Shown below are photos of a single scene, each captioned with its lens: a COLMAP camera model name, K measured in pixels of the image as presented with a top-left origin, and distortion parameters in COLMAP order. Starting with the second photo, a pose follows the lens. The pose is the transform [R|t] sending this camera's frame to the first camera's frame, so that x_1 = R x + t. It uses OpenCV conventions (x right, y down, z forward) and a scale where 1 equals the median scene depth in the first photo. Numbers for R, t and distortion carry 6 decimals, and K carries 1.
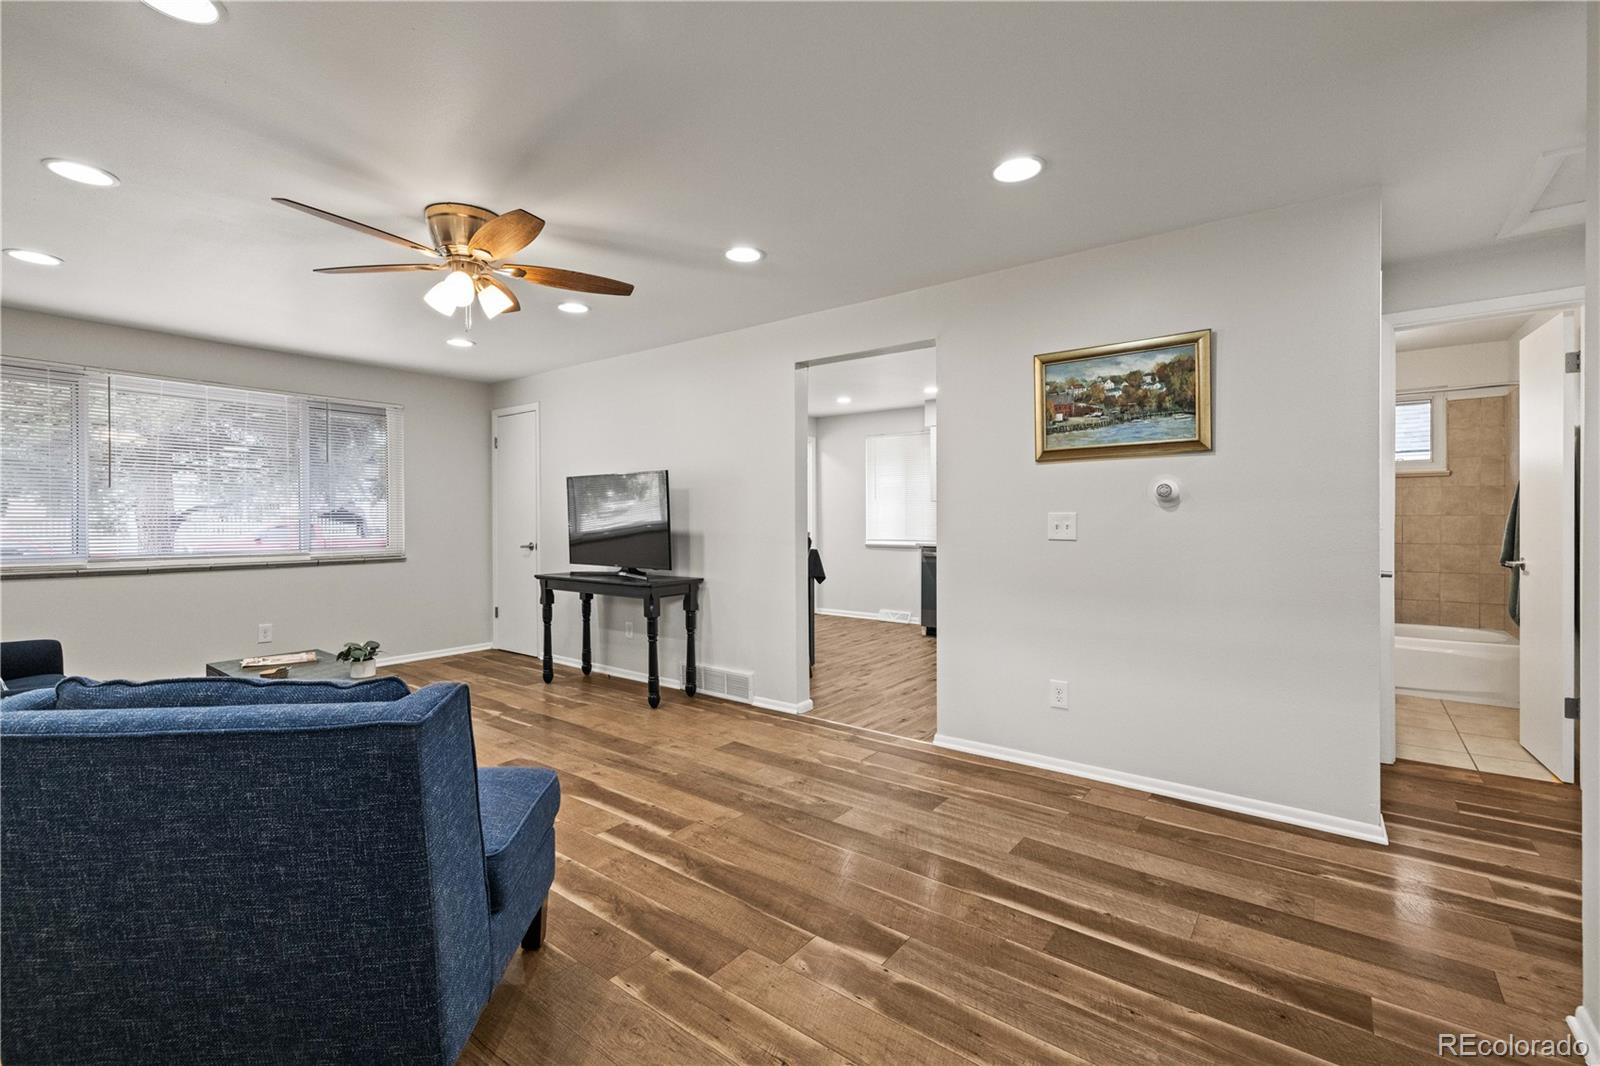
lens RADIAL K [[684.8, 0, 805.8], [0, 684.8, 526.1], [0, 0, 1]] dist [0.001570, -0.001713]
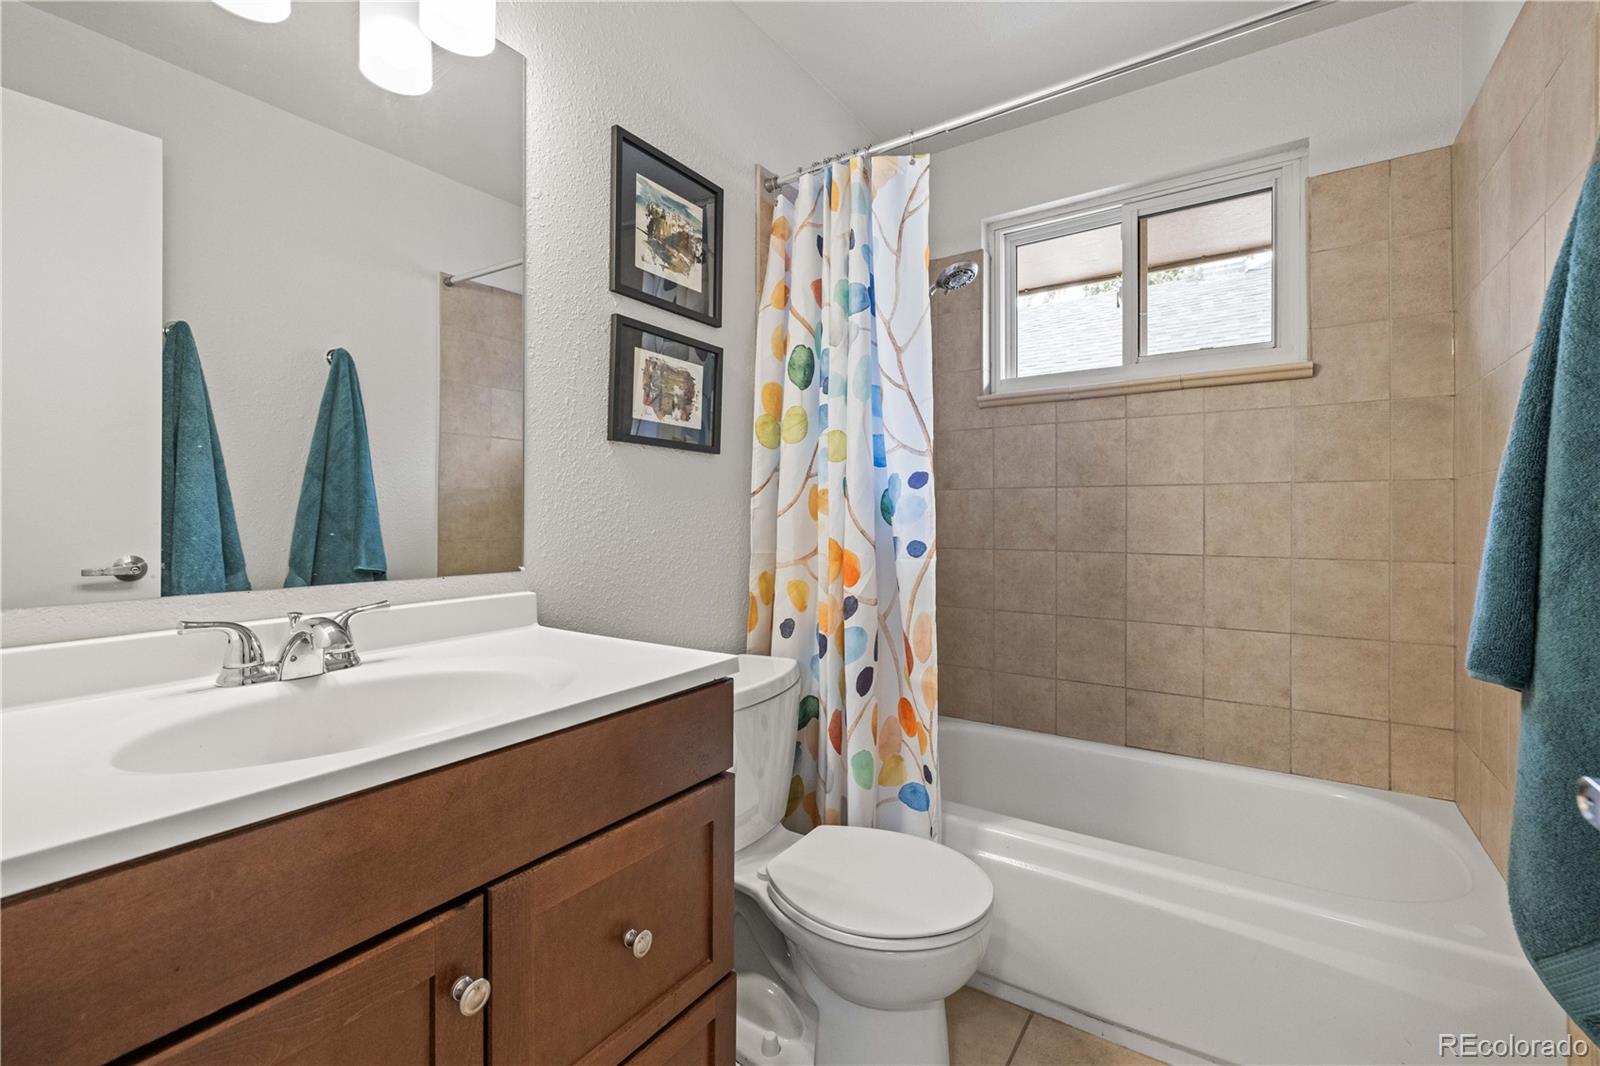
lens RADIAL K [[684.8, 0, 810.3], [0, 684.8, 522.8], [0, 0, 1]] dist [0.001570, -0.001713]
pose [[0.998218, 0.004962, 0.059470, 0.642908], [-0.004460, 0.999953, -0.008560, 0.010960], [-0.059510, 0.008280, 0.998193, 0.642422]]
